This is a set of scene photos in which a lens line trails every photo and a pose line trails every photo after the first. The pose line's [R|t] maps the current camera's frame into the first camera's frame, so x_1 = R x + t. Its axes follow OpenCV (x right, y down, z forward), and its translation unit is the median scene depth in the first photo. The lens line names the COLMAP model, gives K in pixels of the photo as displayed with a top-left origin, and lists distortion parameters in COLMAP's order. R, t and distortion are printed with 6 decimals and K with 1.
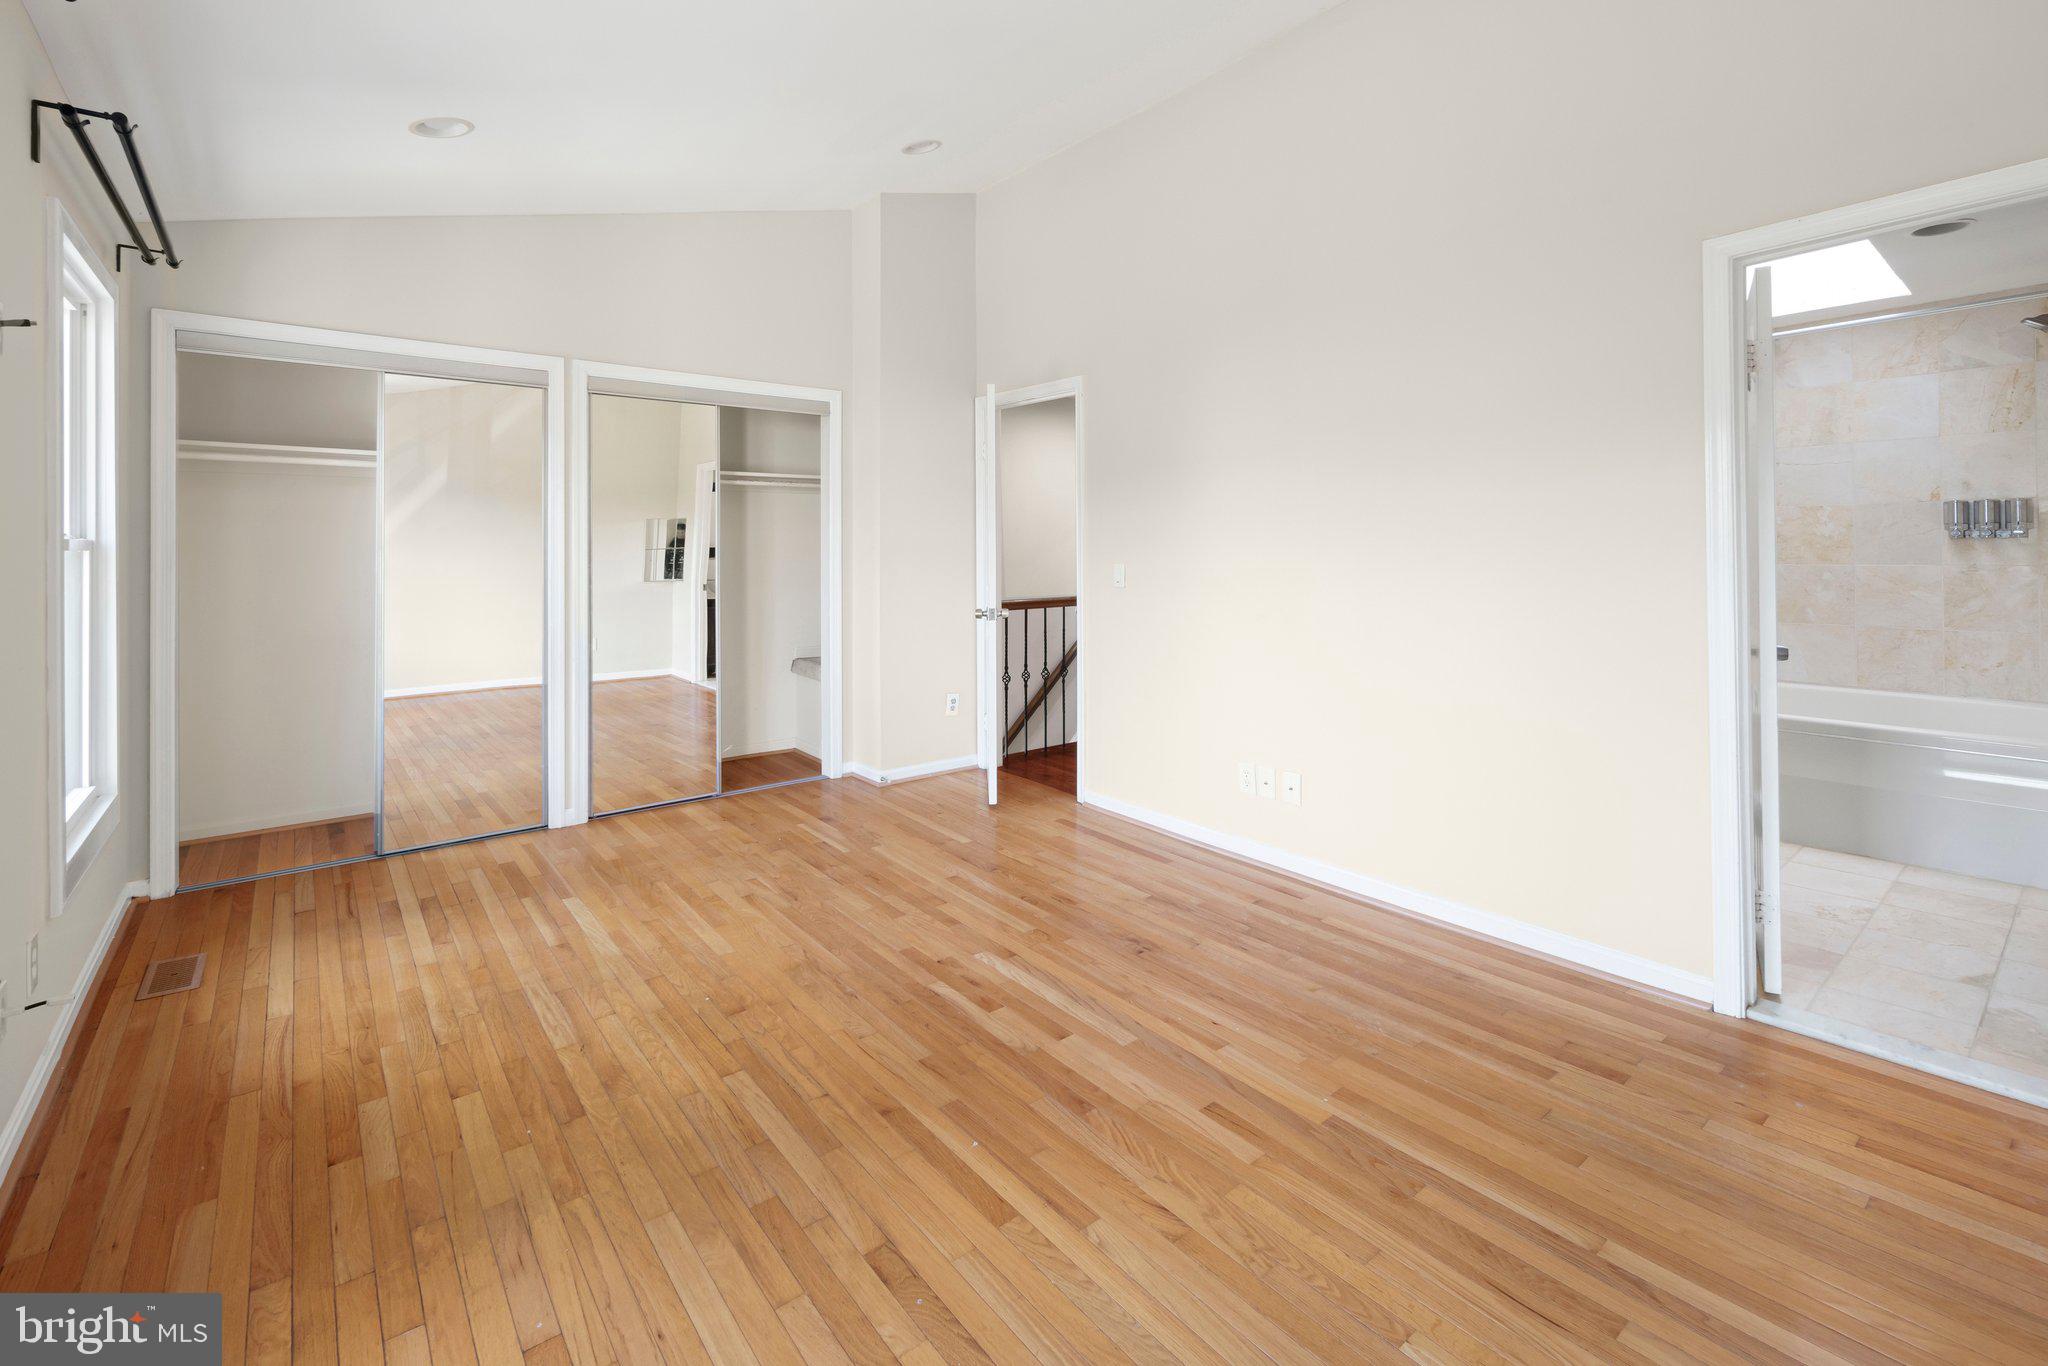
lens RADIAL K [[897.7, 0, 1012.5], [0, 897.7, 546.8], [0, 0, 1]] dist [0.000691, -0.002134]
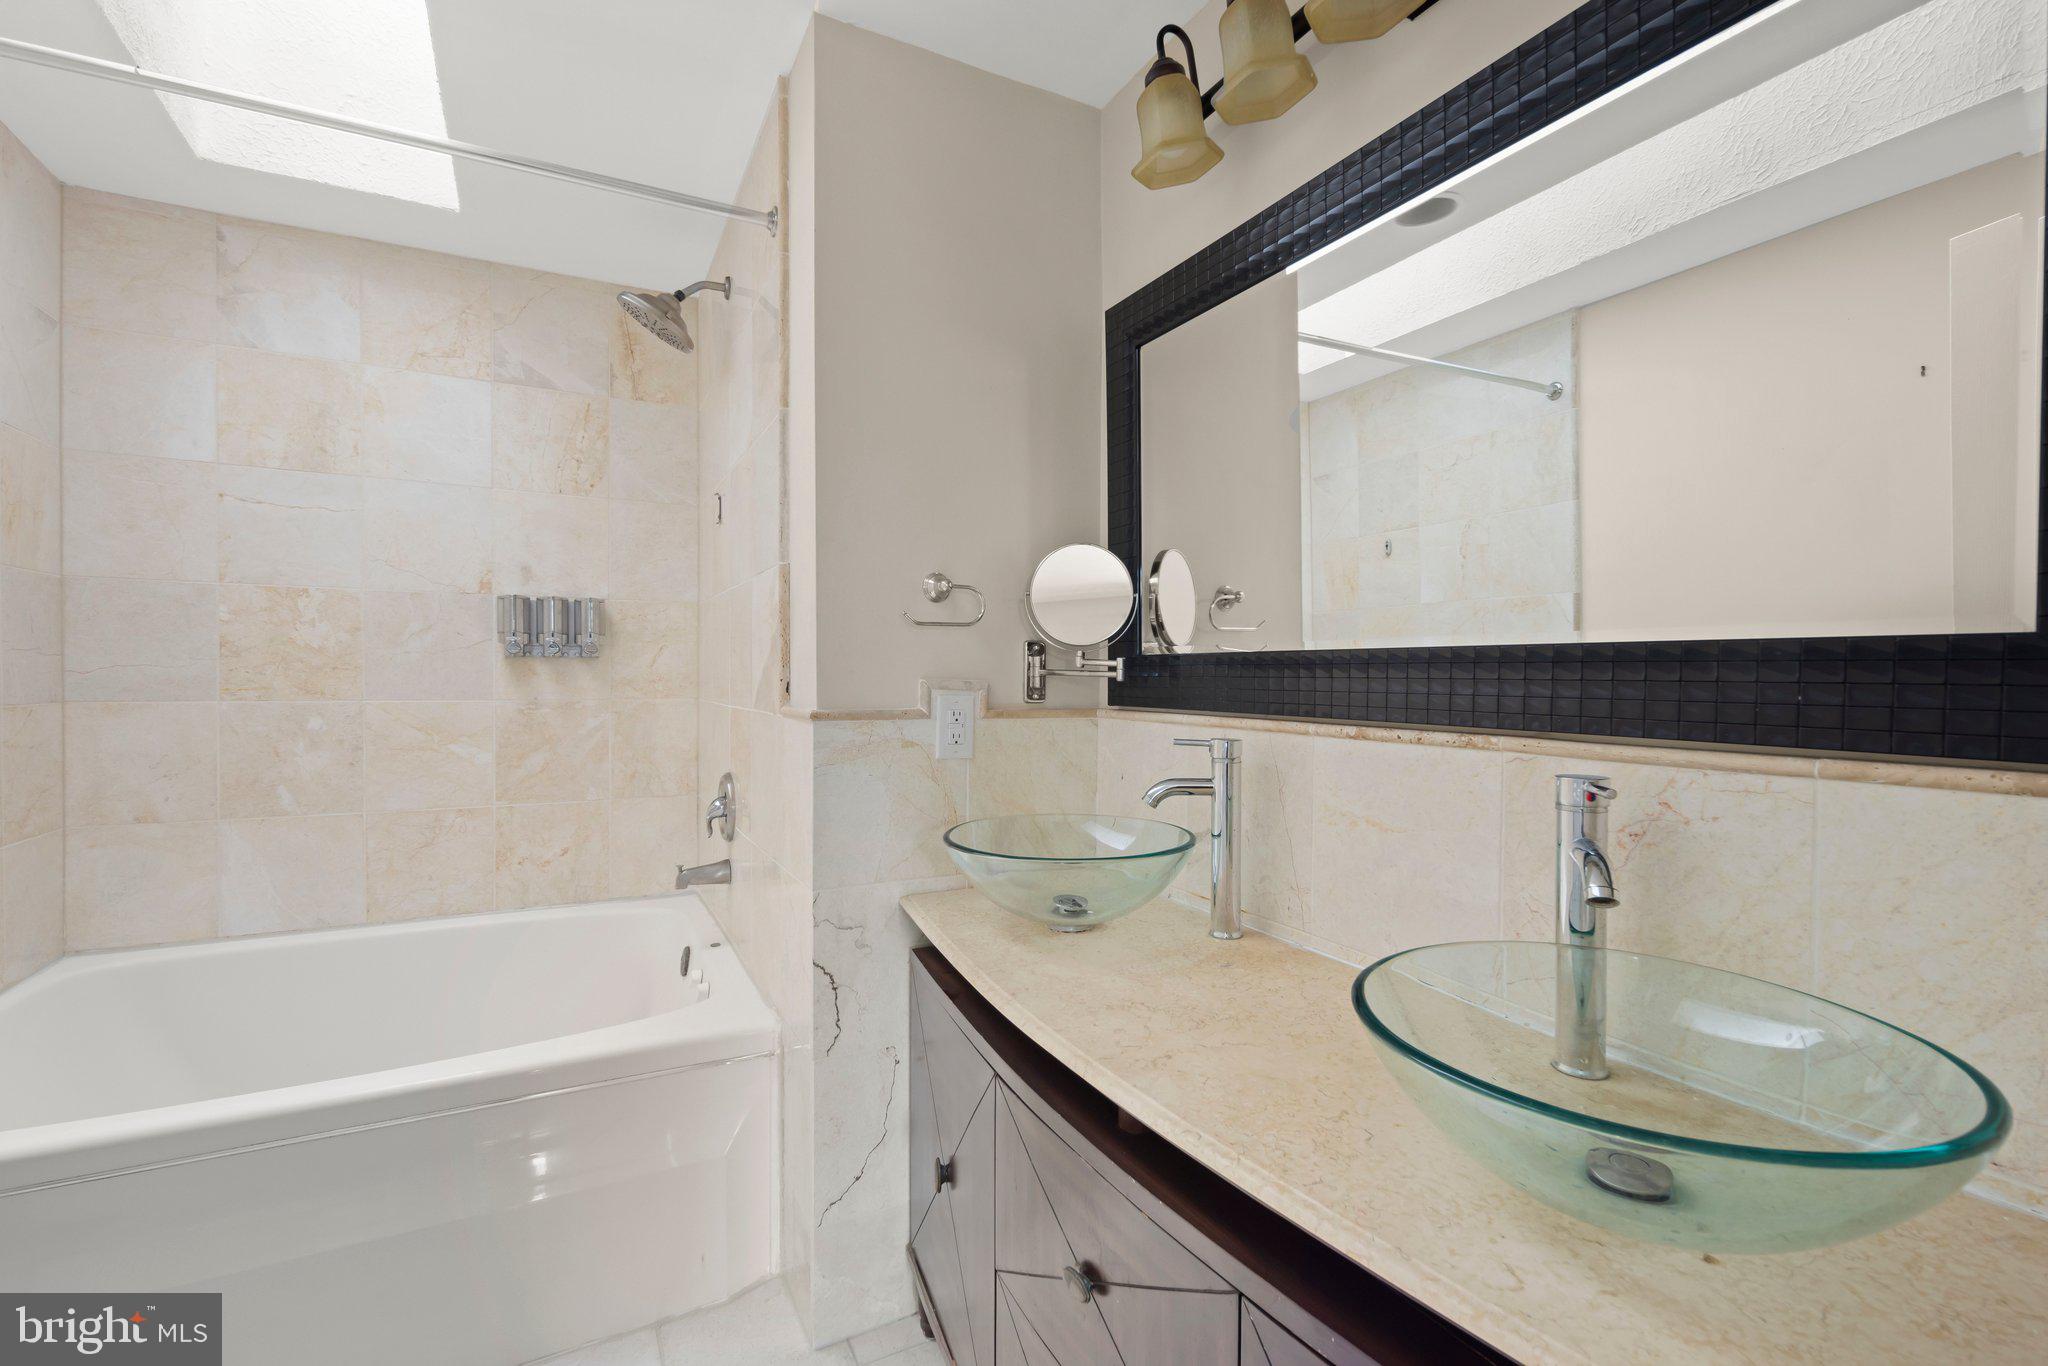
lens RADIAL K [[897.7, 0, 1027.8], [0, 897.7, 693.2], [0, 0, 1]] dist [0.000691, -0.002134]
pose [[0.186448, -0.004585, 0.982454, 0.511546], [-0.009905, 0.999930, 0.006546, 0.008199], [-0.982415, -0.010951, 0.186390, 0.535864]]
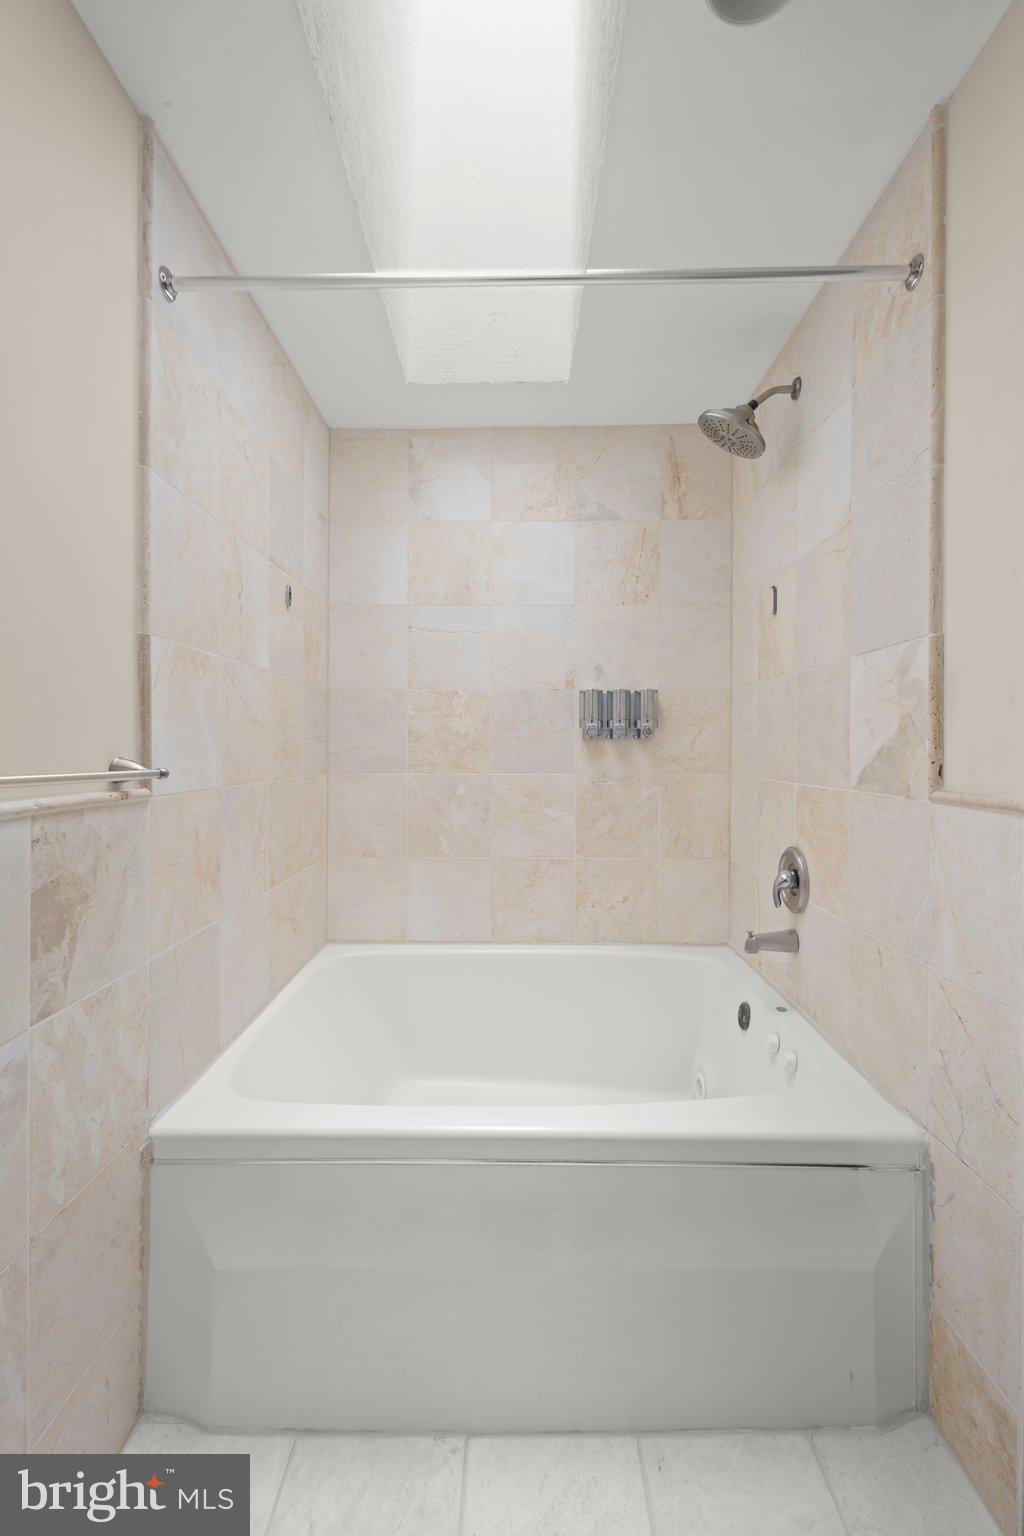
lens RADIAL K [[673.2, 0, 514.1], [0, 673.2, 753.7], [0, 0, 1]] dist [0.000691, -0.002134]
pose [[0.635655, 0.006985, 0.771941, 0.567542], [-0.010450, 0.999945, -0.000443, 0.004022], [-0.771902, -0.007785, 0.635694, 0.683634]]
